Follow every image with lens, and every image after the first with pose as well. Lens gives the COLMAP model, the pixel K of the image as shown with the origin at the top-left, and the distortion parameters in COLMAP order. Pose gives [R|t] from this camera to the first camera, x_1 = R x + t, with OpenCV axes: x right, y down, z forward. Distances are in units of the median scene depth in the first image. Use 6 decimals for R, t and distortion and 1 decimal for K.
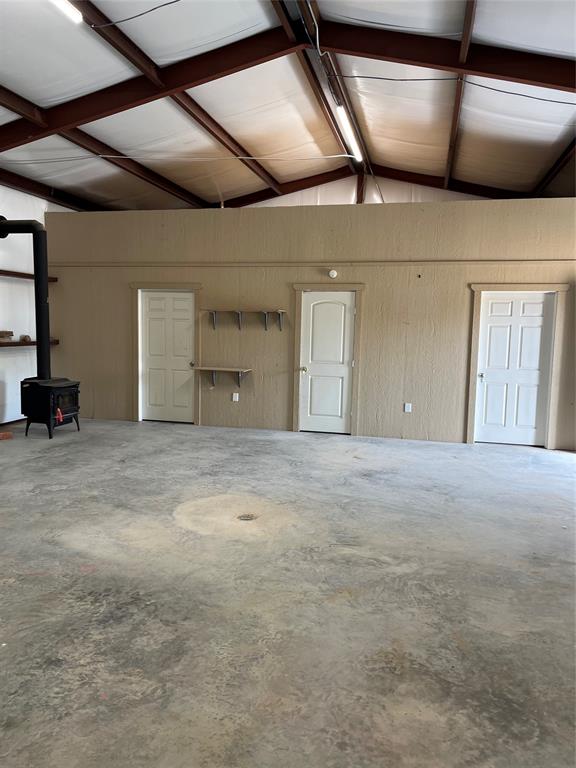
lens RADIAL K [[585.3, 0, 287.5], [0, 585.3, 383.4], [0, 0, 1]] dist [0.044227, -0.001418]
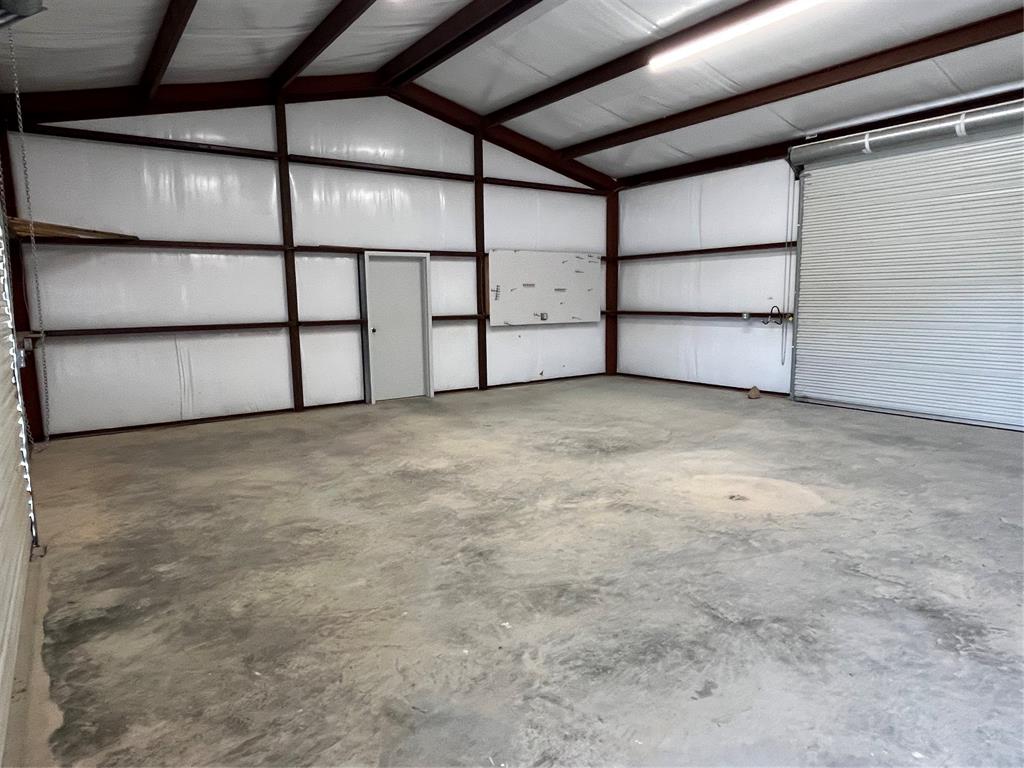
lens RADIAL K [[616.7, 0, 511.9], [0, 616.7, 383.7], [0, 0, 1]] dist [0.002176, 0.000414]
pose [[-0.651970, 0.091465, -0.752708, 0.900813], [-0.078254, 0.979280, 0.186778, -0.104982], [0.754196, 0.180677, -0.631303, 1.342471]]
